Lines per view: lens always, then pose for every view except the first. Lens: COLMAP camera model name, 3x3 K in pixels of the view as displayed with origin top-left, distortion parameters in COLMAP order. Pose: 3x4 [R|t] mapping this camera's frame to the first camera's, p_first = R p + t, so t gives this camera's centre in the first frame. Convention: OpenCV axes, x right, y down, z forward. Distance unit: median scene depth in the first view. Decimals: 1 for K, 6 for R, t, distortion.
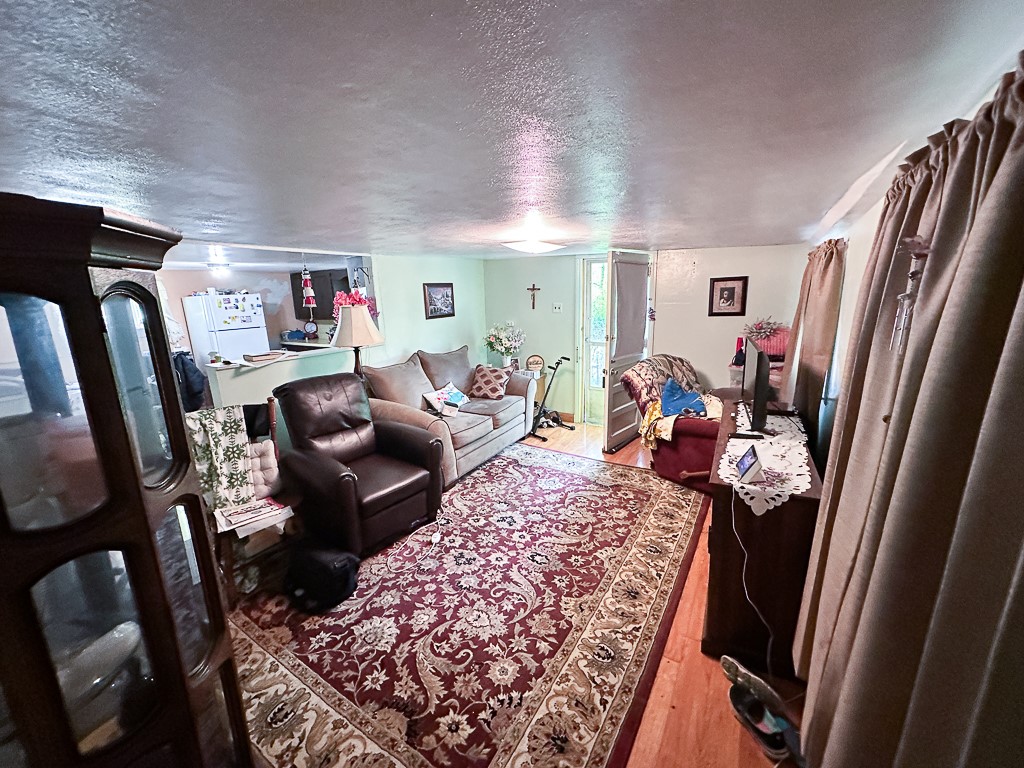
lens RADIAL K [[404.0, 0, 508.9], [0, 404.0, 381.3], [0, 0, 1]] dist [0.003845, 0.000464]
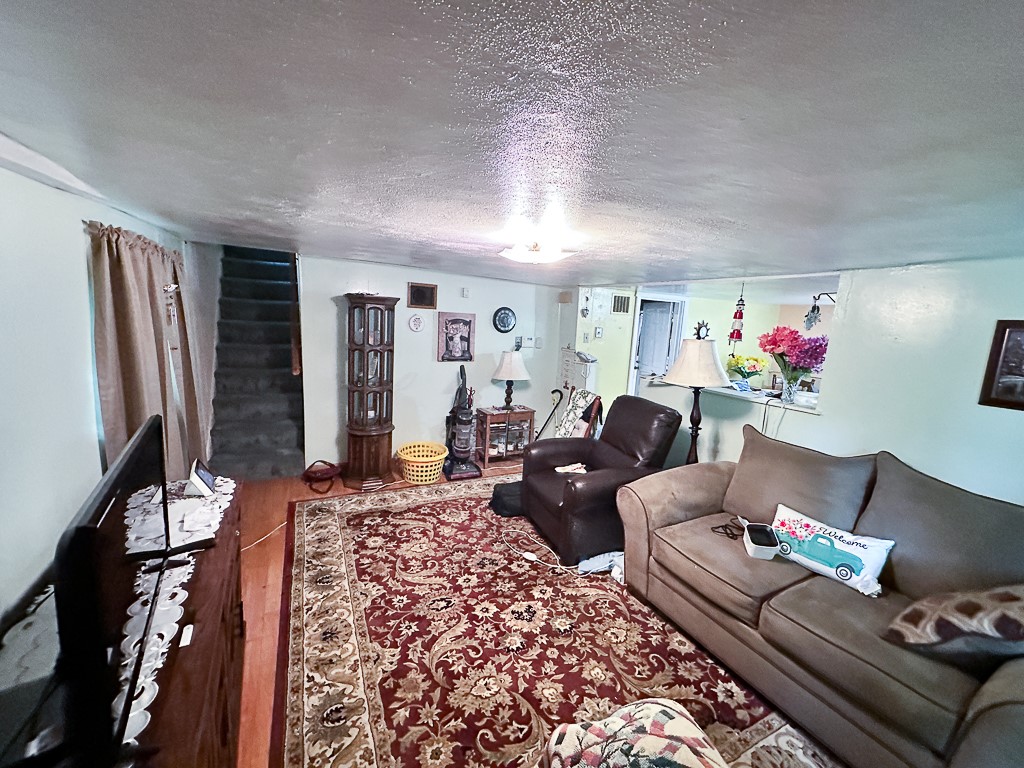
lens RADIAL K [[404.0, 0, 511.6], [0, 404.0, 385.4], [0, 0, 1]] dist [0.003845, 0.000464]
pose [[-0.501034, 0.141746, -0.853740, 0.768200], [-0.229400, 0.929455, 0.288944, -0.349543], [0.834470, 0.340619, -0.433172, 1.483803]]
